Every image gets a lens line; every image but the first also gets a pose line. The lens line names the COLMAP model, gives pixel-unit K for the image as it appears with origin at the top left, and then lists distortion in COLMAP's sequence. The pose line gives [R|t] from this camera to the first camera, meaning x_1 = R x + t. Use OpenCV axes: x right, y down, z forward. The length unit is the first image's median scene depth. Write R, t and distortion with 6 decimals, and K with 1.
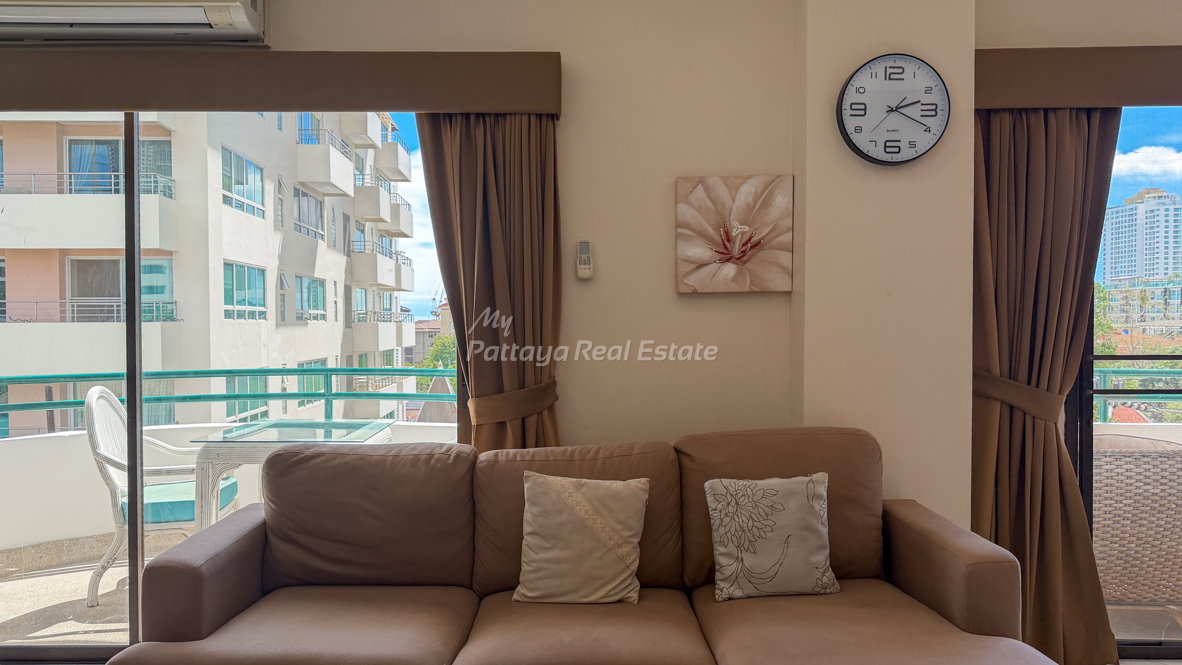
lens RADIAL K [[862.5, 0, 595.5], [0, 862.5, 339.2], [0, 0, 1]] dist [0.017916, -0.019252]
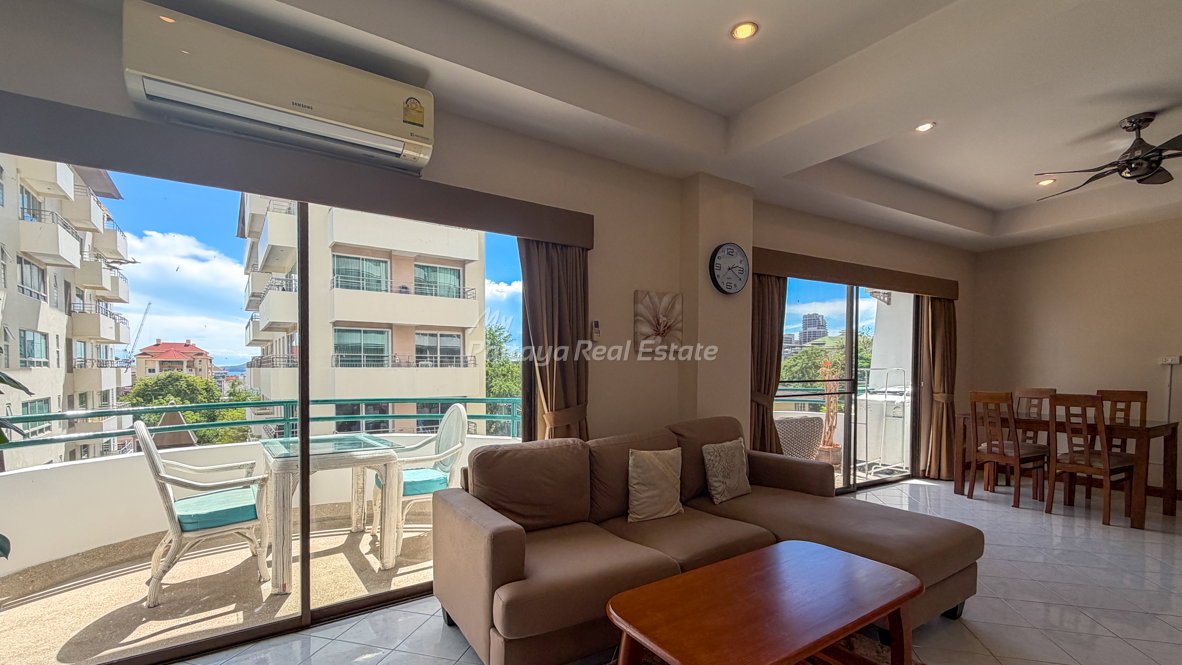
lens RADIAL K [[489.1, 0, 557.1], [0, 489.1, 377.5], [0, 0, 1]] dist [0.024333, -0.001875]
pose [[0.853396, -0.010174, 0.521163, -0.600589], [0.010854, 0.999940, 0.001748, 0.000260], [-0.521150, 0.004165, 0.853455, 0.169802]]
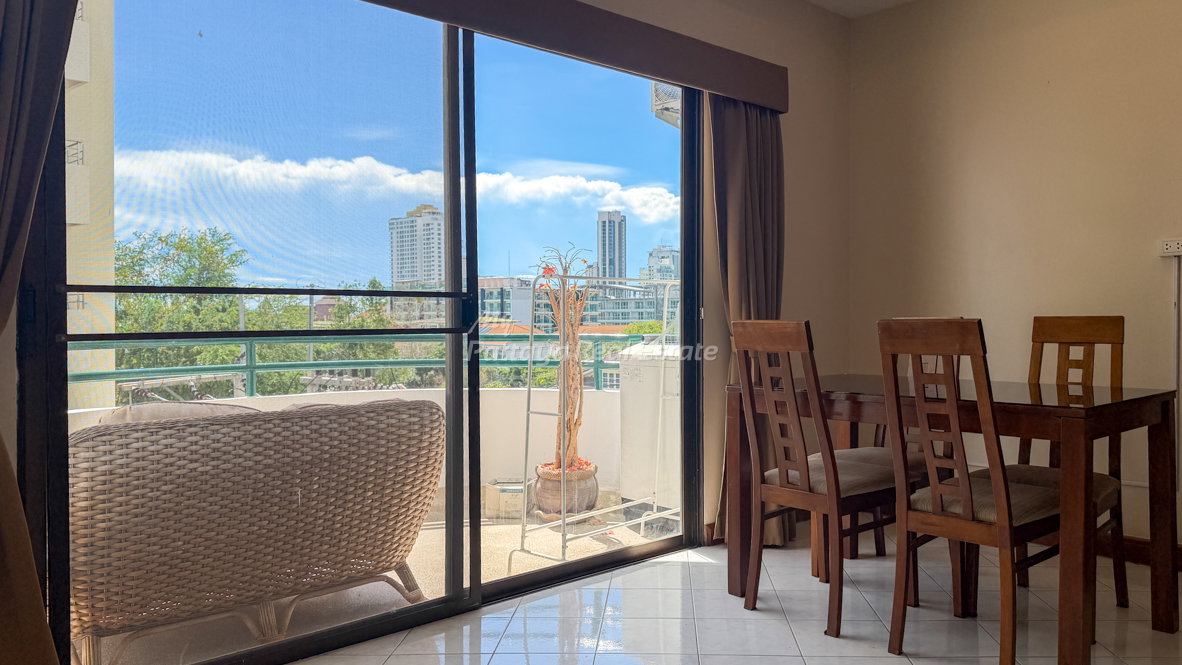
lens RADIAL K [[862.5, 0, 603.1], [0, 862.5, 333.1], [0, 0, 1]] dist [0.017916, -0.019252]
pose [[0.722265, -0.013331, 0.691488, 0.405553], [0.018640, 0.999826, -0.000195, 0.065570], [-0.691365, 0.013030, 0.722388, 0.202941]]
